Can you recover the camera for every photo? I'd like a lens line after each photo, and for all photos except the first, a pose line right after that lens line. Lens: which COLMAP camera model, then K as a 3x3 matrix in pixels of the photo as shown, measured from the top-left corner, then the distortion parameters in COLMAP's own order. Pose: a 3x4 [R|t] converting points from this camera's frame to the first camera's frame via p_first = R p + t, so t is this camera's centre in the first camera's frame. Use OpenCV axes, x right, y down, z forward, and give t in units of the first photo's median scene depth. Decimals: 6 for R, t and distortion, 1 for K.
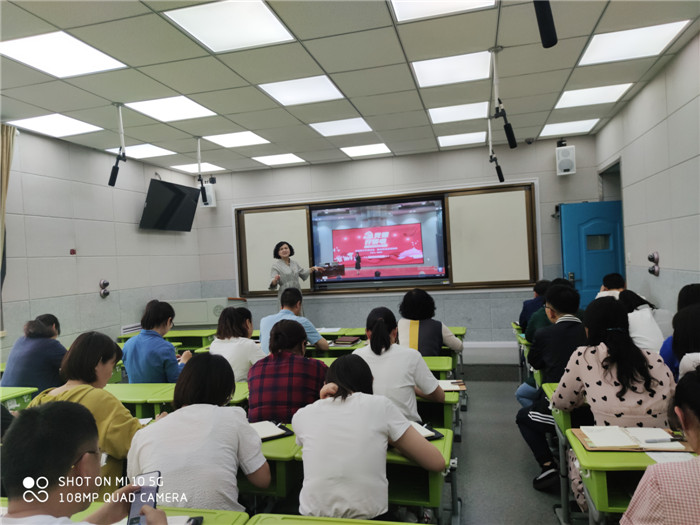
lens RADIAL K [[501.3, 0, 349.6], [0, 501.3, 268.3], [0, 0, 1]] dist [0.056694, -0.048170]
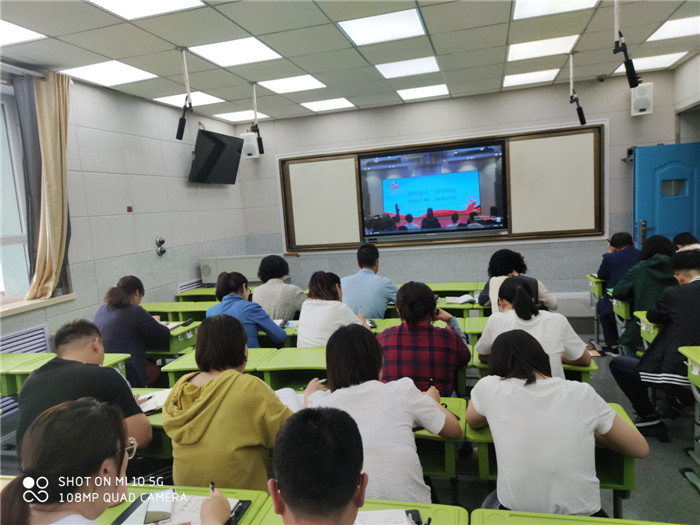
lens RADIAL K [[501.3, 0, 350.6], [0, 501.3, 270.8], [0, 0, 1]] dist [0.056694, -0.048170]
pose [[0.999760, -0.016578, -0.014334, -0.099183], [0.018074, 0.993603, 0.111471, -0.014065], [0.012394, -0.111704, 0.993664, 0.032130]]
